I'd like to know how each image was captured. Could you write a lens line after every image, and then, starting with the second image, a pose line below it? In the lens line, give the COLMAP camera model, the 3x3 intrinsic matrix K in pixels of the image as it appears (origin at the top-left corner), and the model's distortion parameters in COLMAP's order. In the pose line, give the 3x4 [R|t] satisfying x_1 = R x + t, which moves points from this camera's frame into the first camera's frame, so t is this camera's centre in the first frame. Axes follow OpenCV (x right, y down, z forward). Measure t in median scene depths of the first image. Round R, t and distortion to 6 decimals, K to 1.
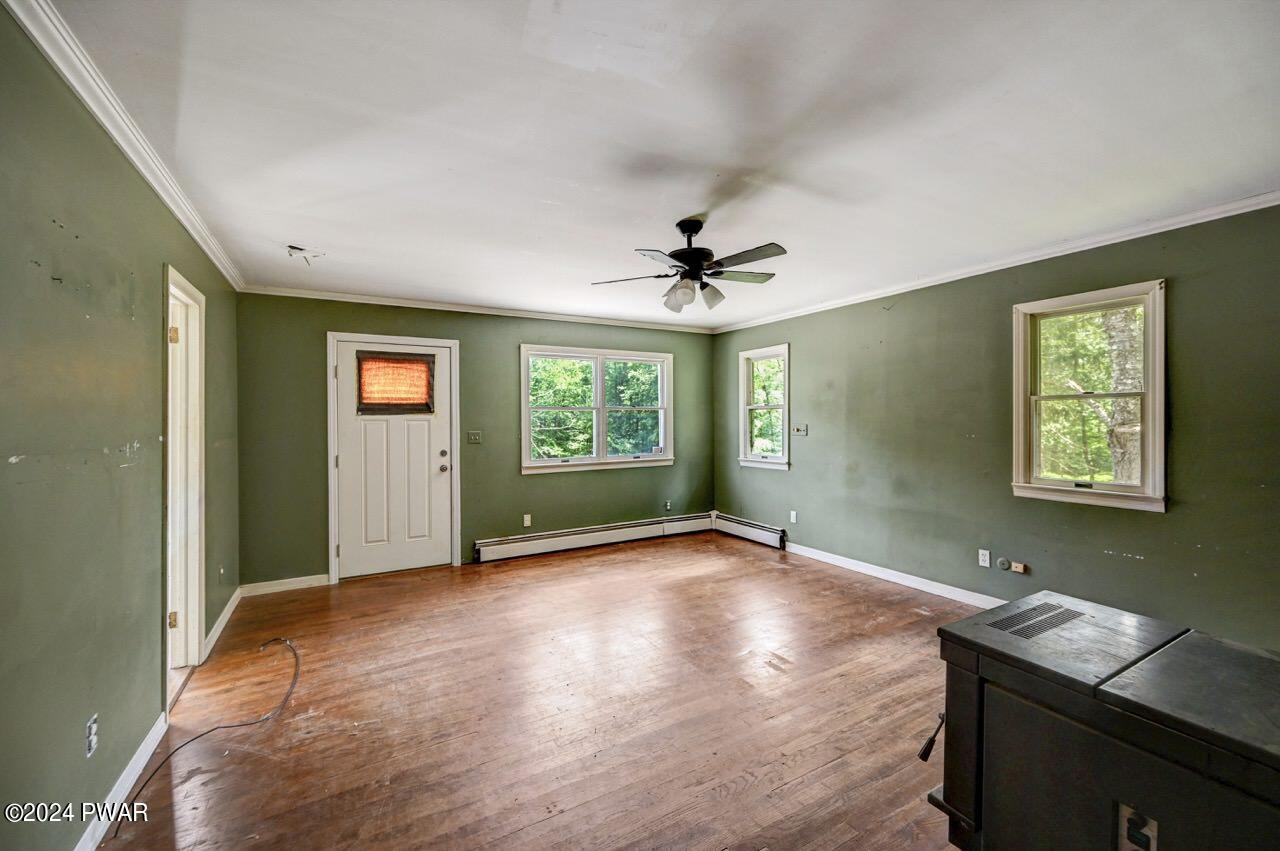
lens RADIAL K [[510.9, 0, 634.5], [0, 510.9, 421.1], [0, 0, 1]] dist [-0.005889, 0.001265]
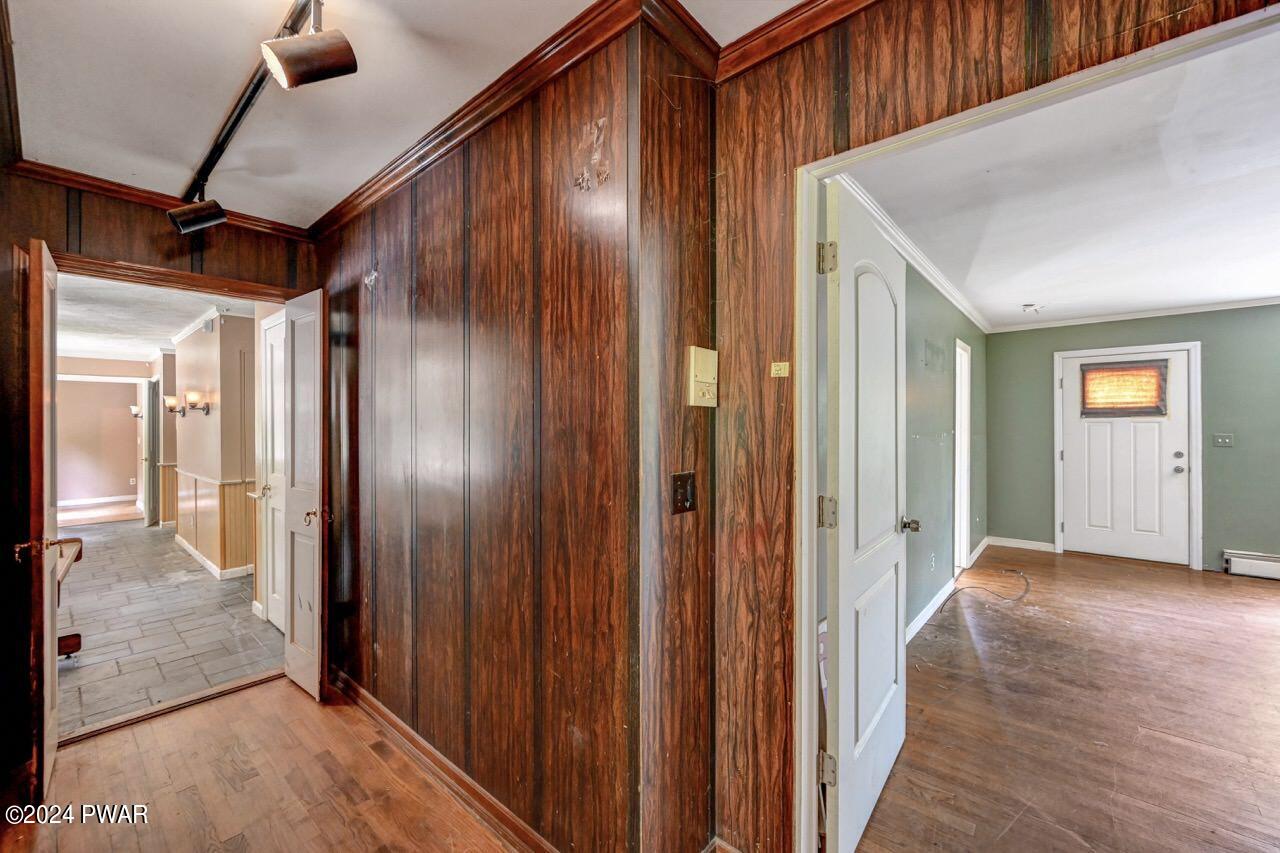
lens RADIAL K [[516.8, 0, 639.6], [0, 516.8, 422.6], [0, 0, 1]] dist [-0.003353, 0.000480]
pose [[0.334134, 0.002024, -0.942523, 0.266561], [-0.003550, 0.999993, 0.000889, 0.001732], [0.942519, 0.003049, 0.334139, -0.404900]]
